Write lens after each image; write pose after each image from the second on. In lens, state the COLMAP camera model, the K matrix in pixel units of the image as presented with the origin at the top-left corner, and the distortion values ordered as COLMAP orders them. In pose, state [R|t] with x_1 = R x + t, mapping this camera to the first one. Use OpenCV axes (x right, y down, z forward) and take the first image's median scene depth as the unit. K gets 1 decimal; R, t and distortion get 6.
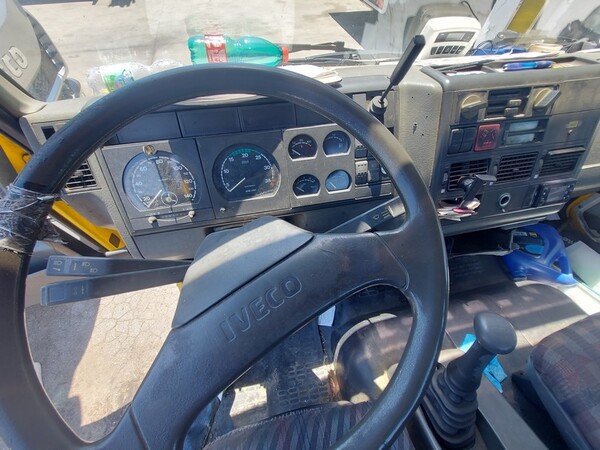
lens RADIAL K [[243.4, 0, 303.9], [0, 243.4, 212.6], [0, 0, 1]] dist [-0.001515, 0.000553]
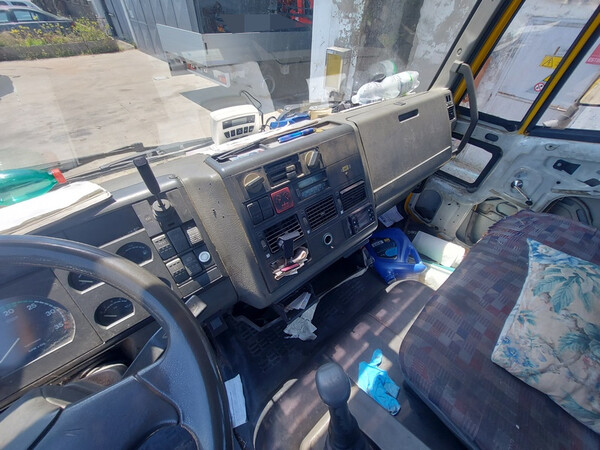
lens RADIAL K [[243.4, 0, 303.9], [0, 243.4, 212.6], [0, 0, 1]] dist [-0.001515, 0.000553]
pose [[0.889079, -0.311660, 0.335272, 0.423943], [0.369372, 0.921064, -0.123309, -0.073966], [-0.270376, 0.233472, 0.934017, -0.078602]]
